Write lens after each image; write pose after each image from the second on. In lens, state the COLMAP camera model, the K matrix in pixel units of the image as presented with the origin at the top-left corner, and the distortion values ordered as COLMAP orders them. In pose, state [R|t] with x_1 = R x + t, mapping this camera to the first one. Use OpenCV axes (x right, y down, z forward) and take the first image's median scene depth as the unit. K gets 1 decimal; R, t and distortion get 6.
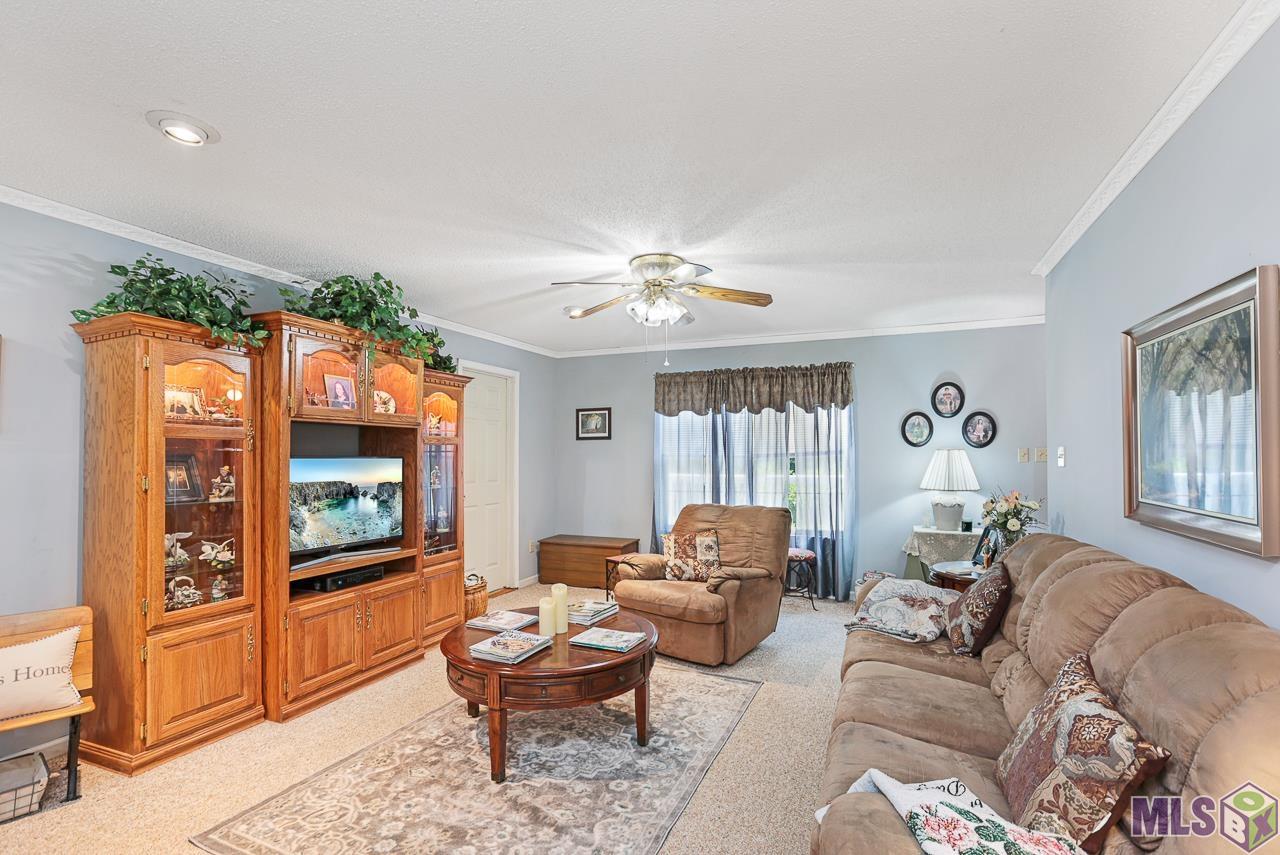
lens RADIAL K [[587.4, 0, 667.9], [0, 587.4, 452.8], [0, 0, 1]] dist [-0.038662, 0.000088]
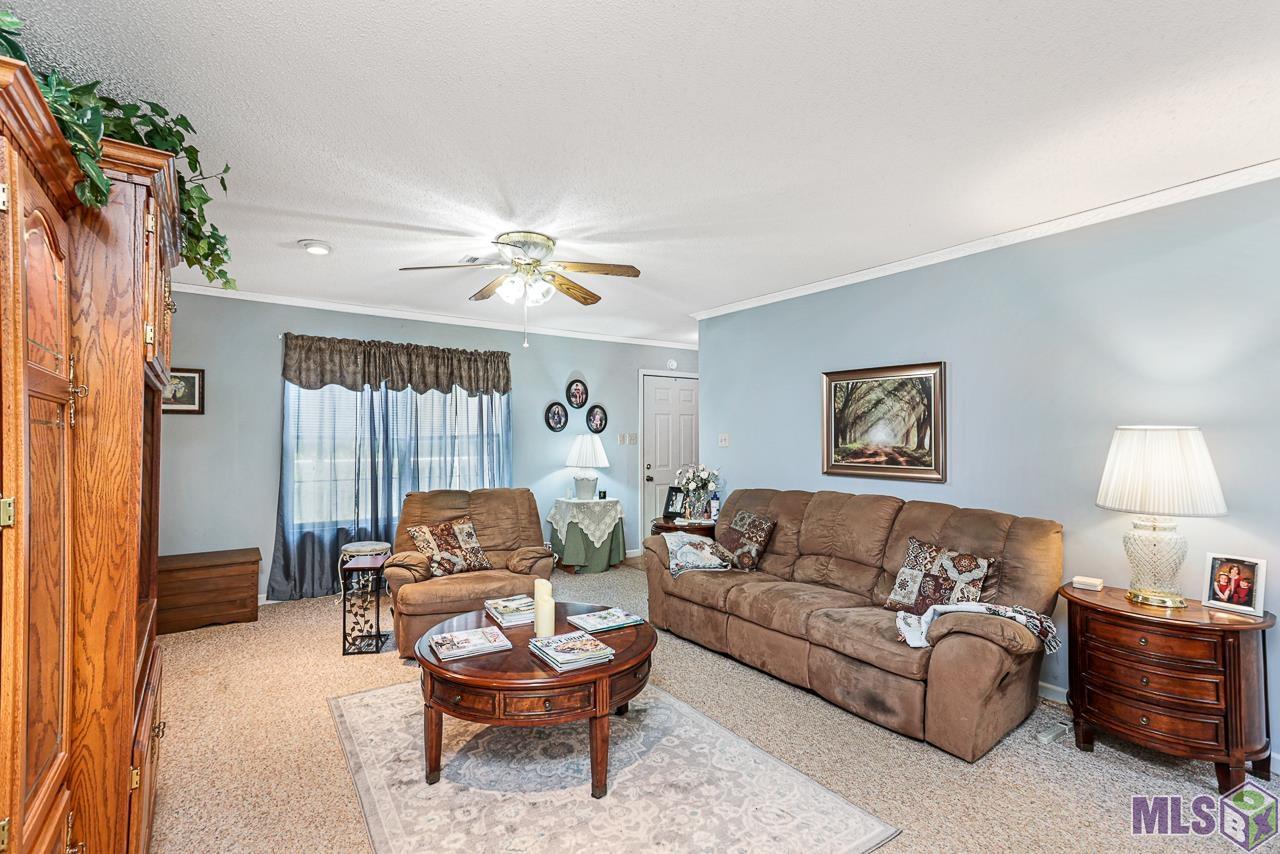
lens RADIAL K [[587.4, 0, 642.6], [0, 587.4, 426.7], [0, 0, 1]] dist [-0.038662, 0.000088]
pose [[0.550728, 0.021658, 0.834403, -0.484243], [-0.009355, 0.999761, -0.019775, 0.001594], [-0.834632, 0.003085, 0.550799, 0.204305]]
